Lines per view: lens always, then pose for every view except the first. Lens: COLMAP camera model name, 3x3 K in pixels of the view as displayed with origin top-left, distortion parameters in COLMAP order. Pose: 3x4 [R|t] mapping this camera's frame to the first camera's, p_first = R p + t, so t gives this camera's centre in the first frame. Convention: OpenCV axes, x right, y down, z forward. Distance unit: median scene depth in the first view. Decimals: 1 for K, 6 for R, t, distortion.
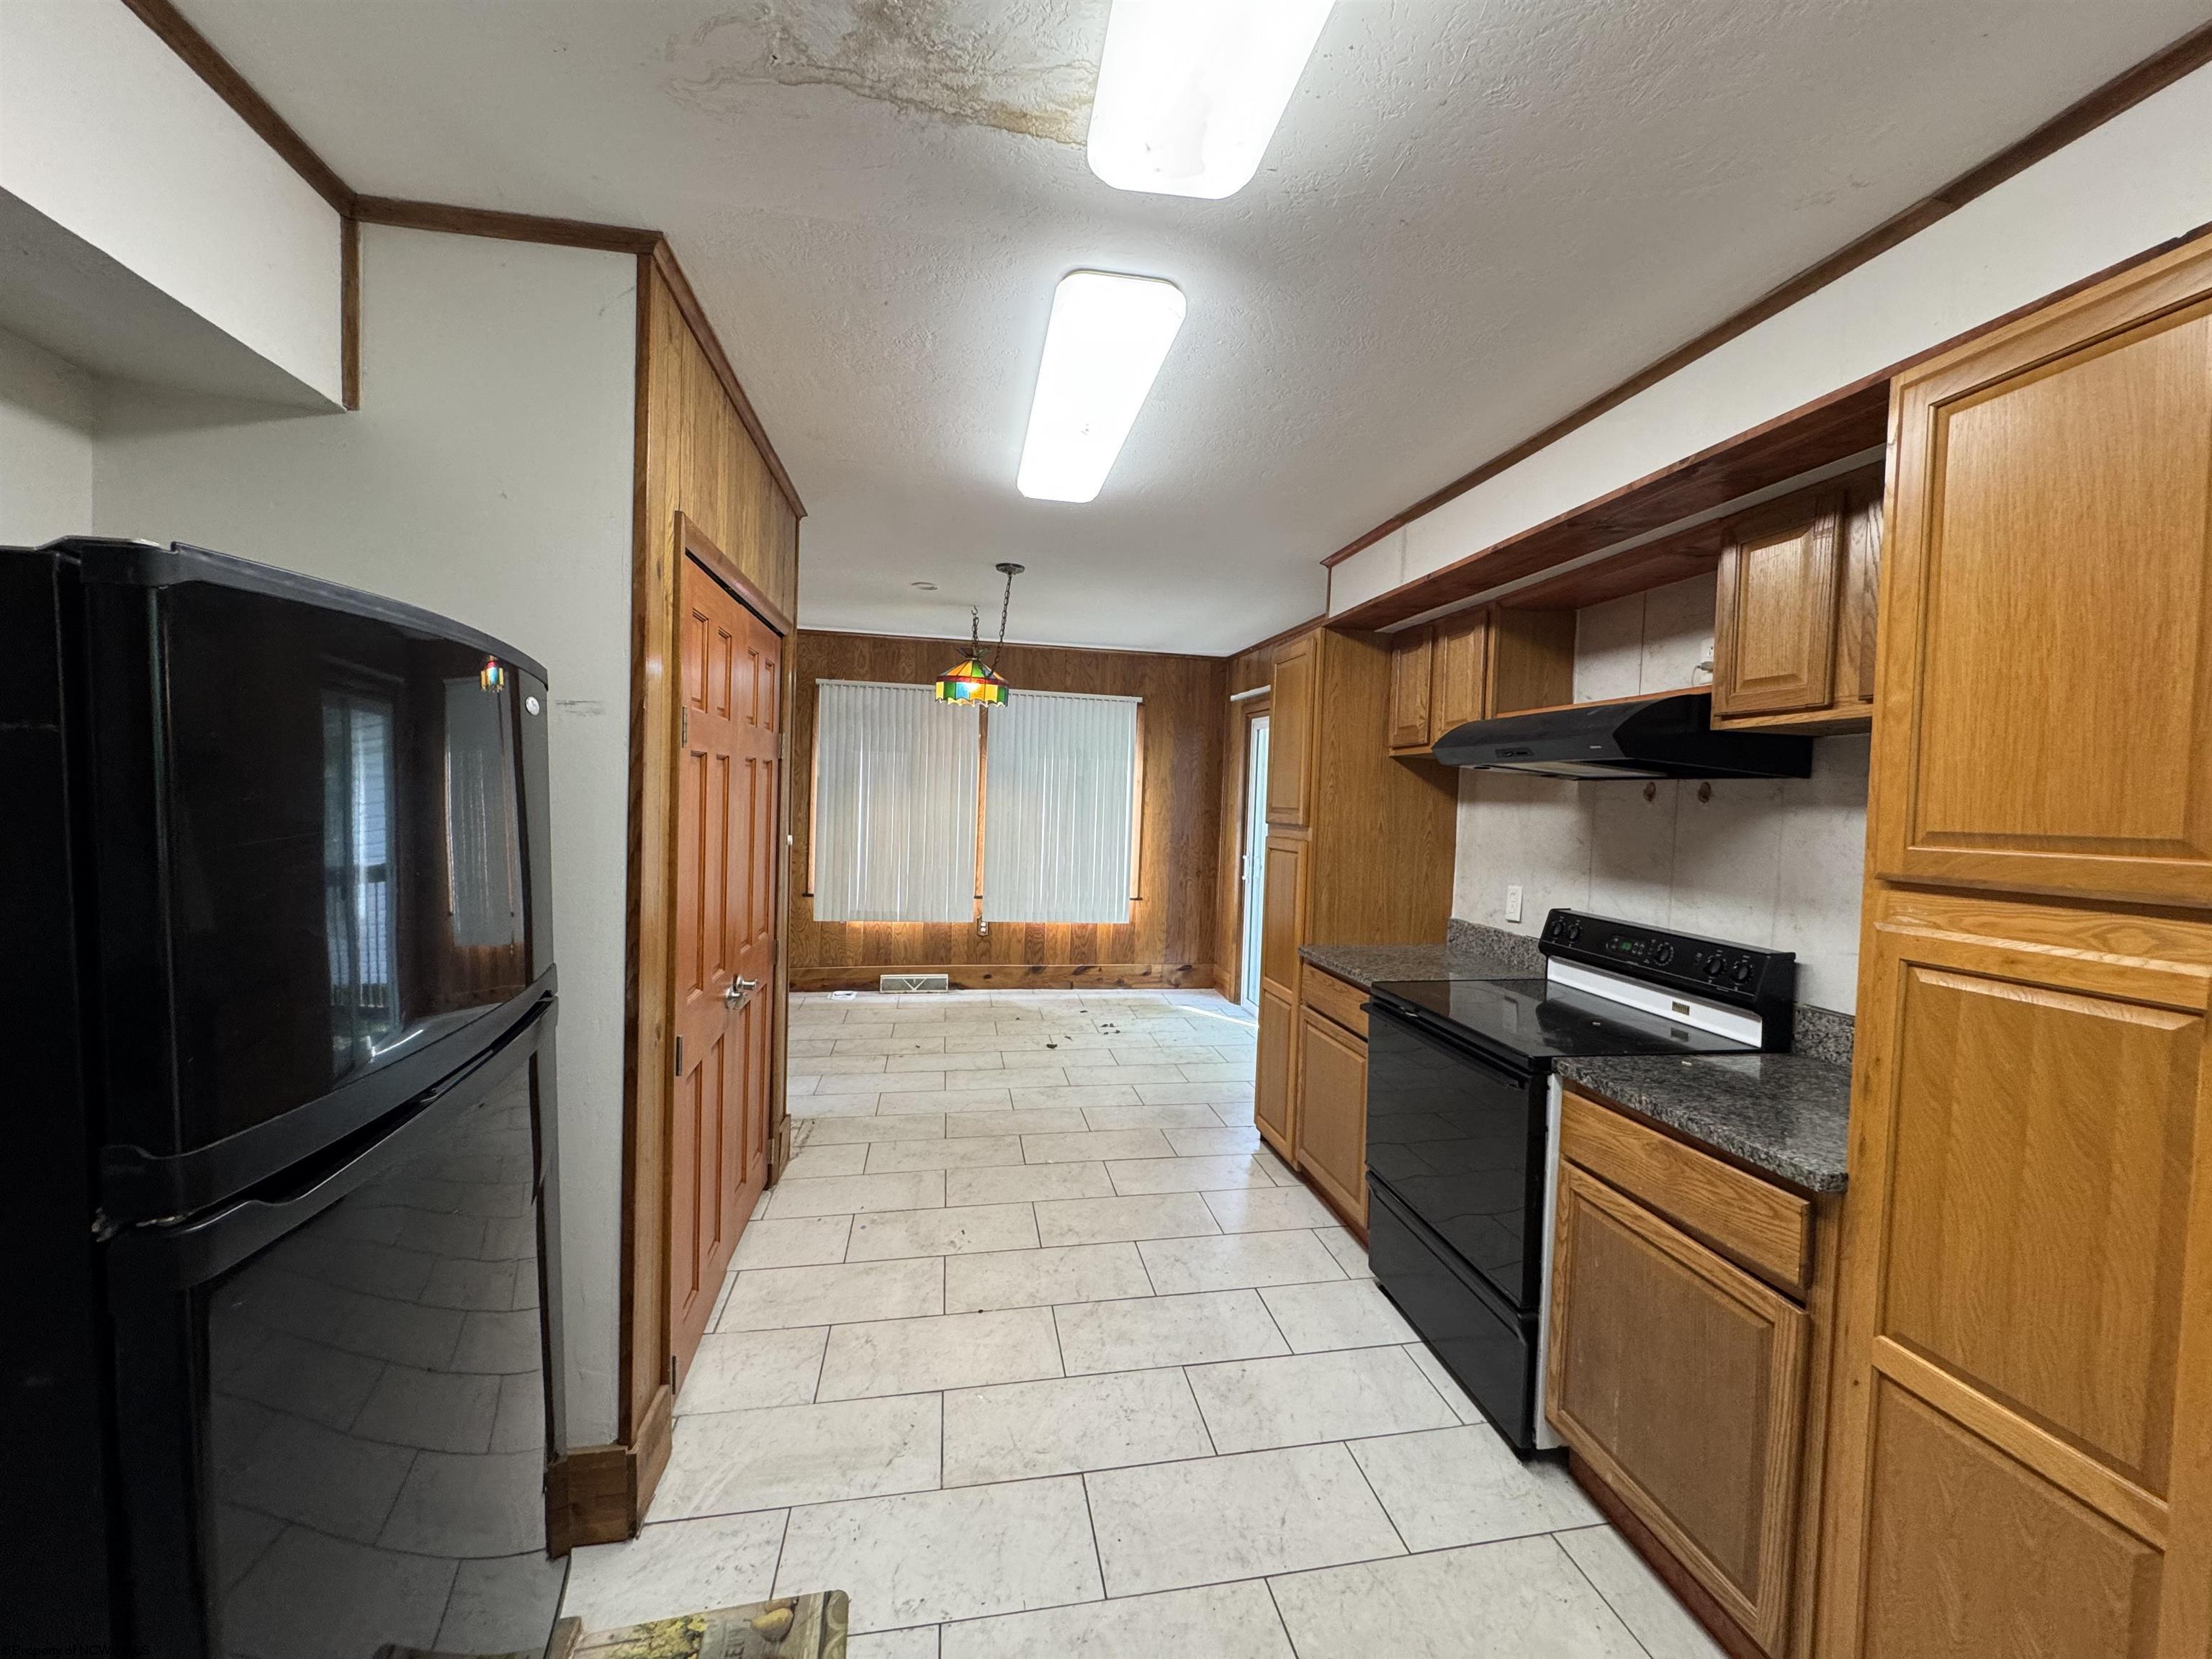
lens RADIAL K [[881.6, 0, 1111.2], [0, 881.6, 825.7], [0, 0, 1]] dist [-0.003194, 0.000661]
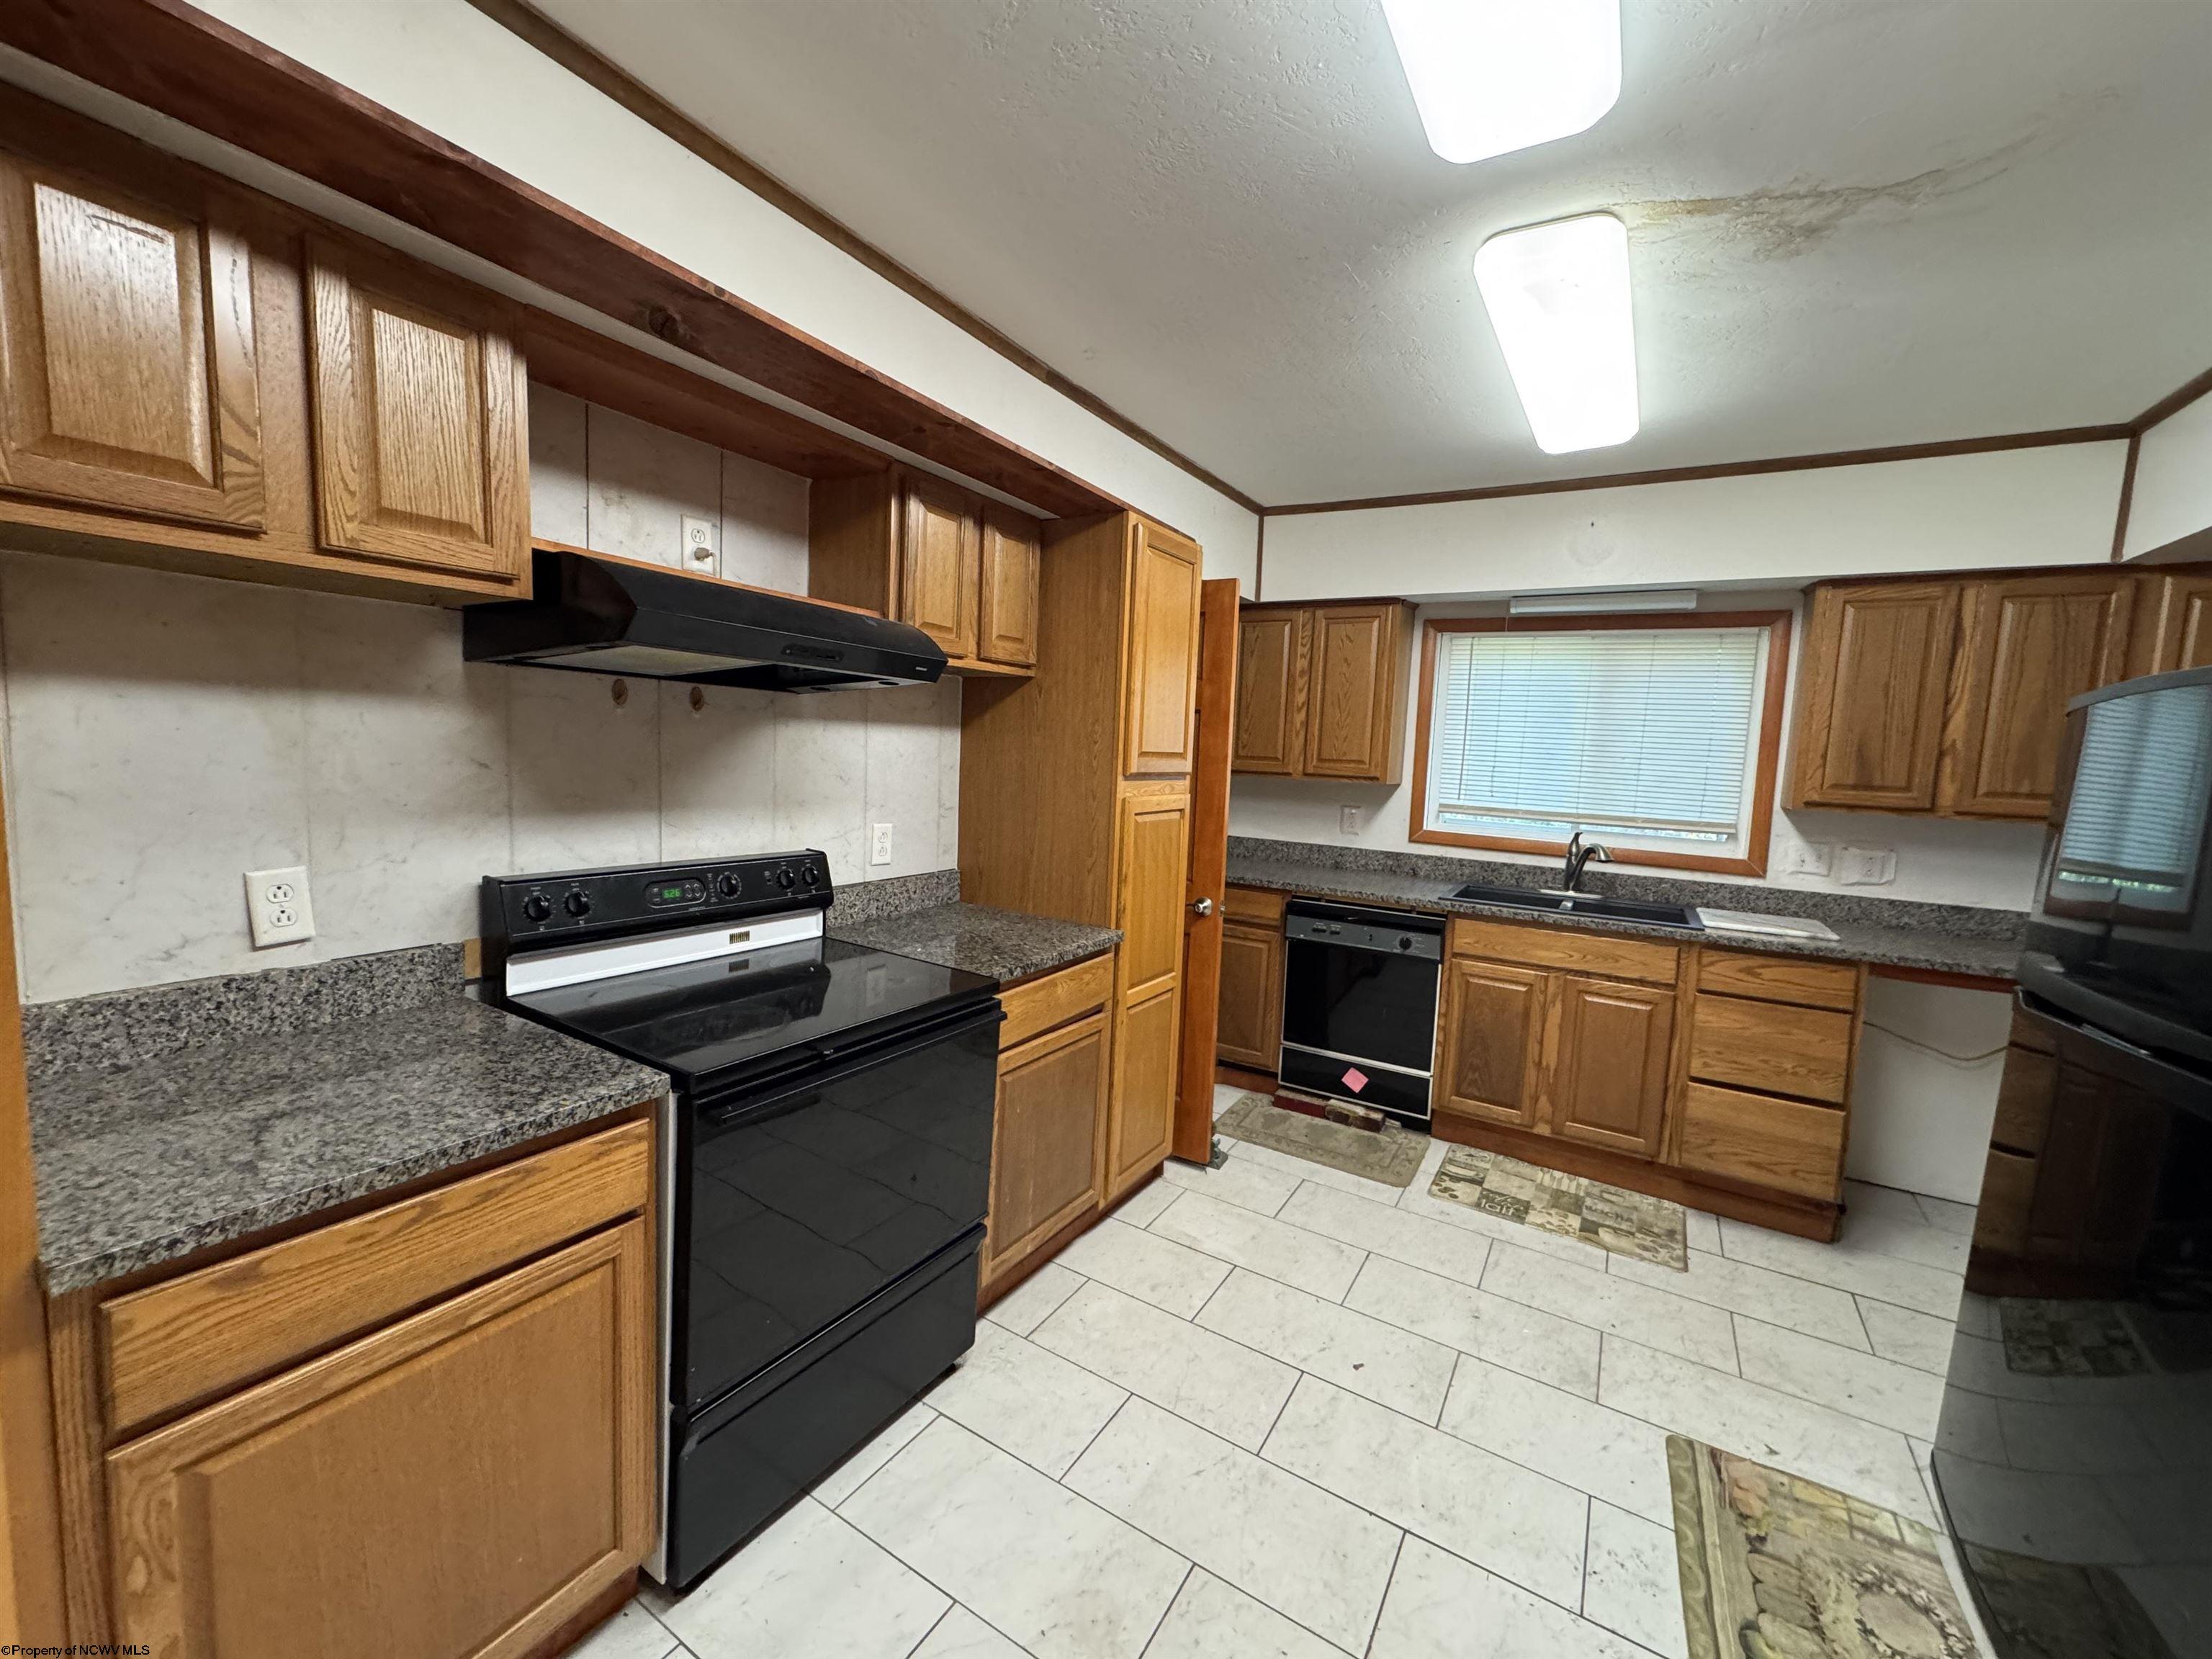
lens RADIAL K [[881.6, 0, 1105.8], [0, 881.6, 826.9], [0, 0, 1]] dist [-0.003194, 0.000661]
pose [[-0.746288, -0.129522, 0.652900, -0.215184], [-0.051560, 0.989187, 0.137299, -0.050851], [-0.663623, 0.068801, -0.744897, 1.340986]]
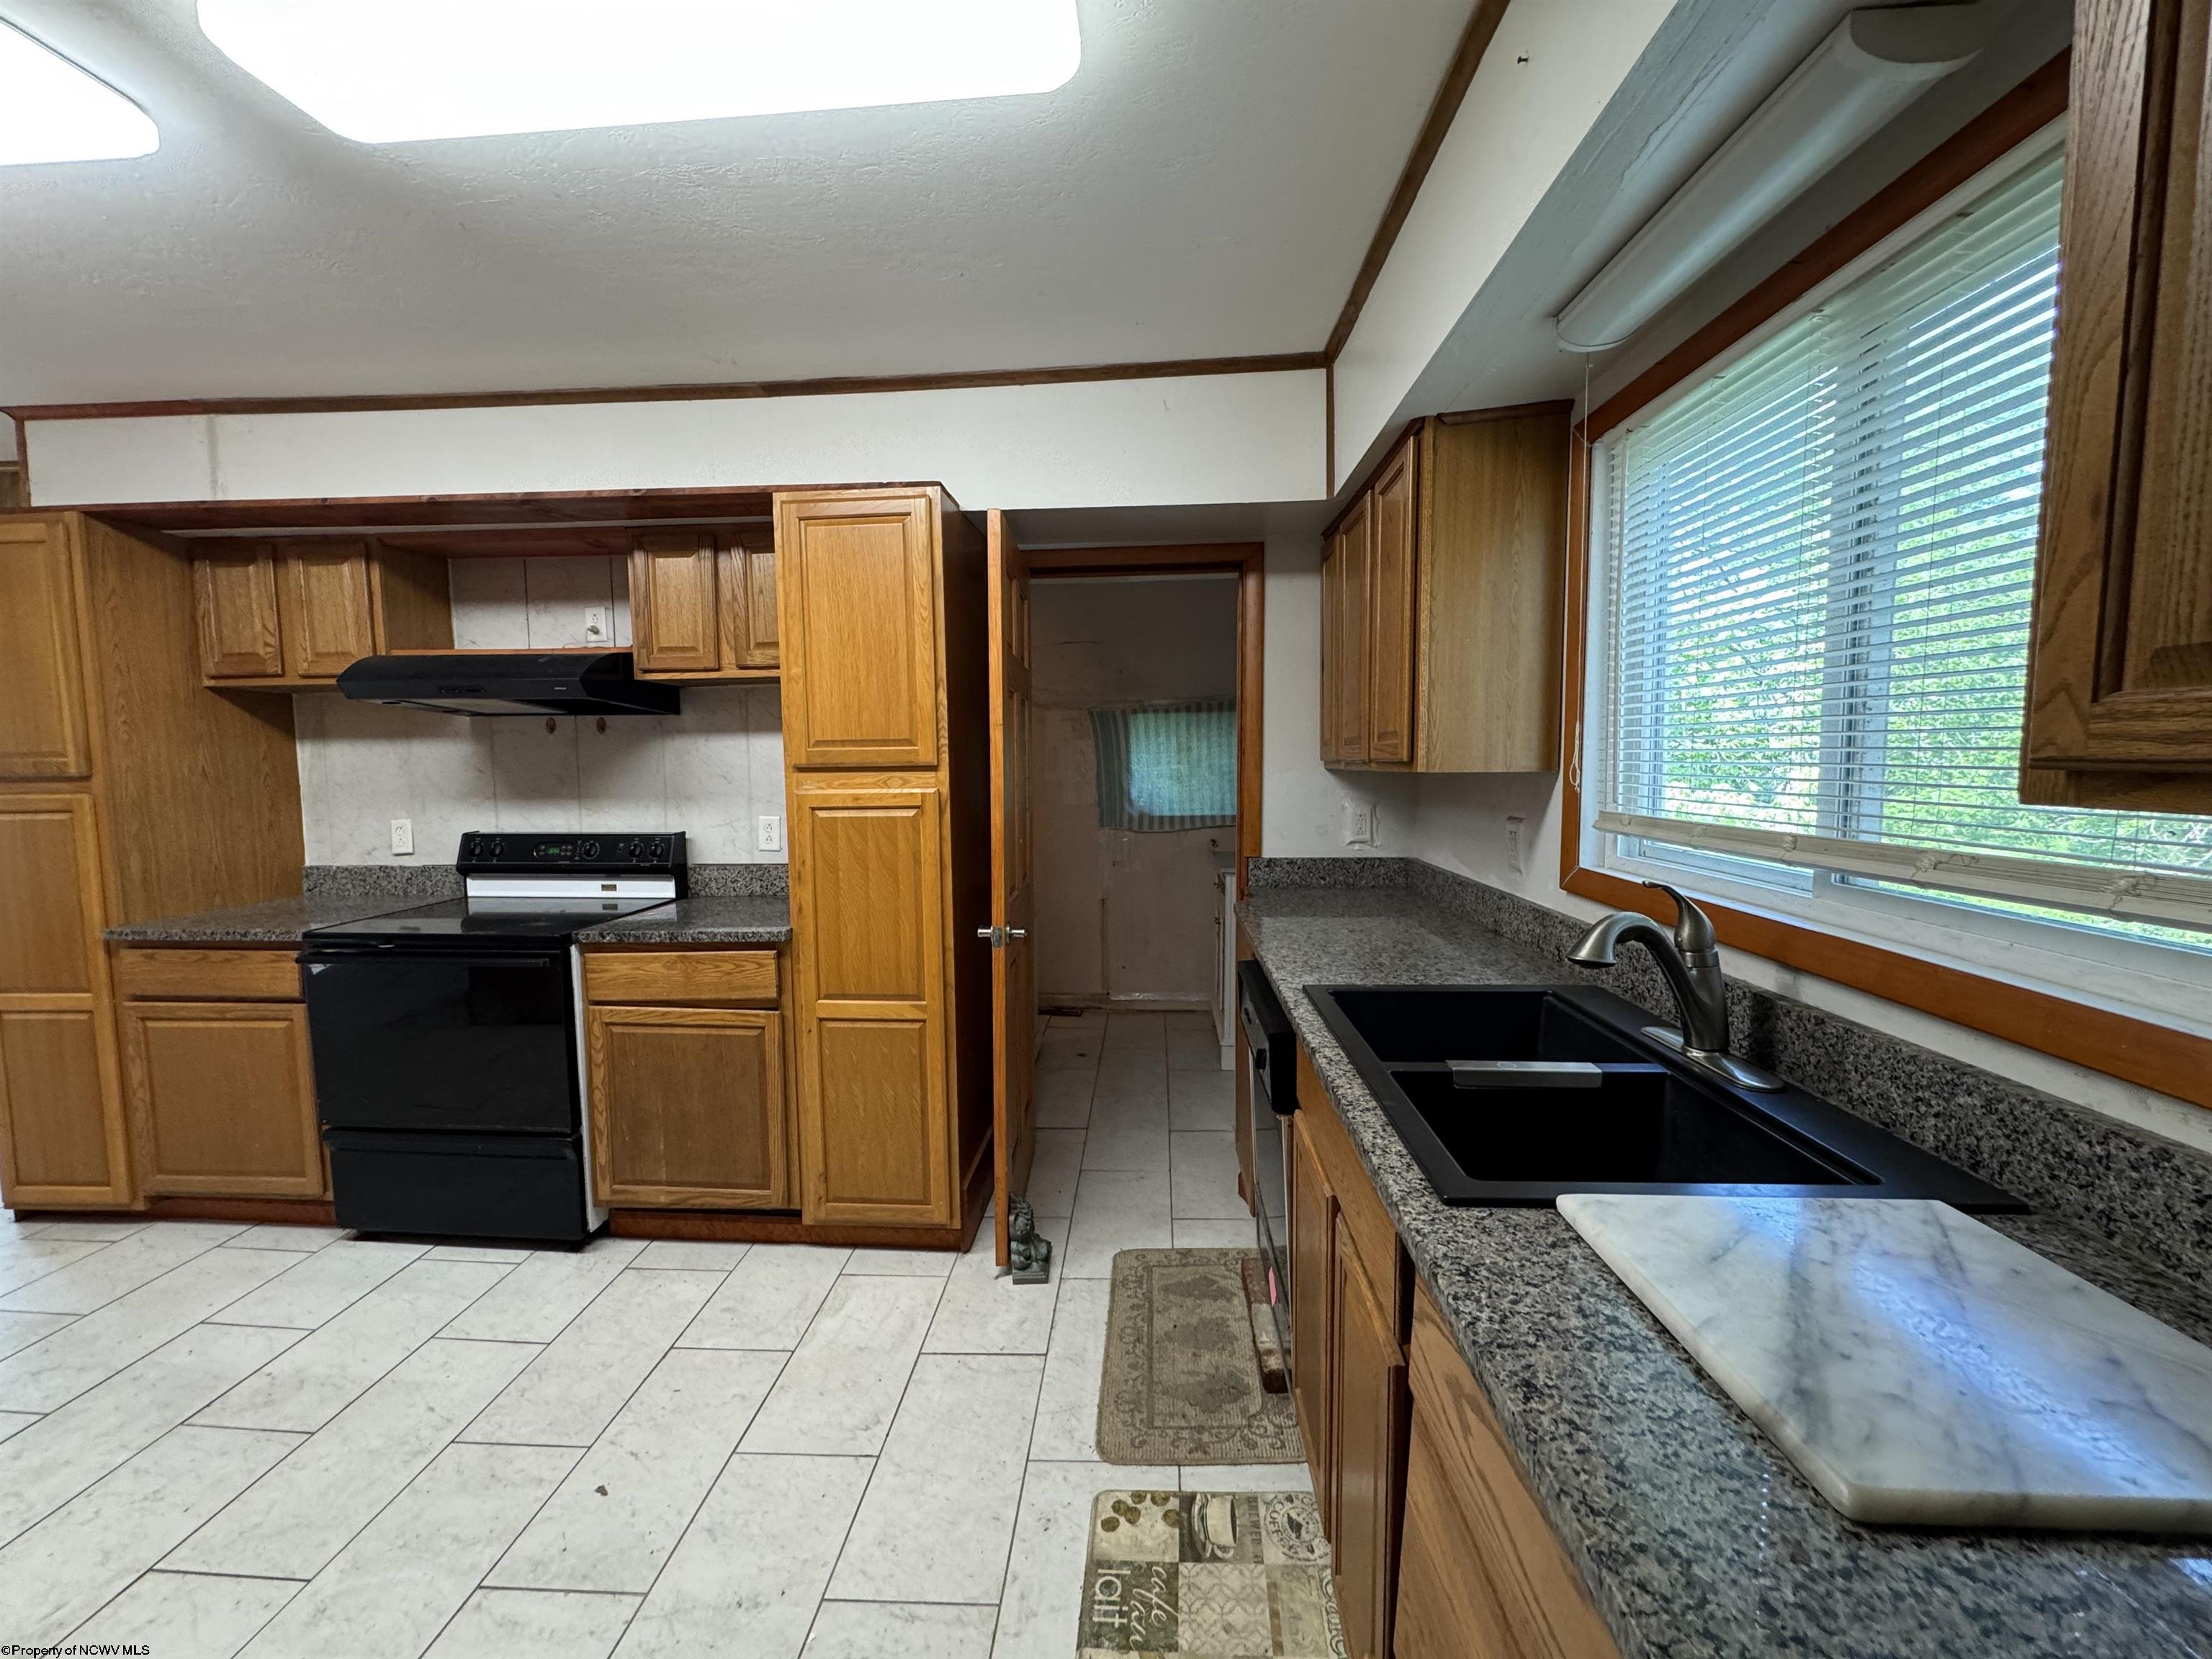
lens RADIAL K [[881.6, 0, 1104.5], [0, 881.6, 827.0], [0, 0, 1]] dist [-0.003194, 0.000661]
pose [[0.237887, -0.113725, 0.964612, -0.425611], [0.048807, 0.993267, 0.105067, 0.011606], [-0.970066, 0.022085, 0.241836, -0.051714]]
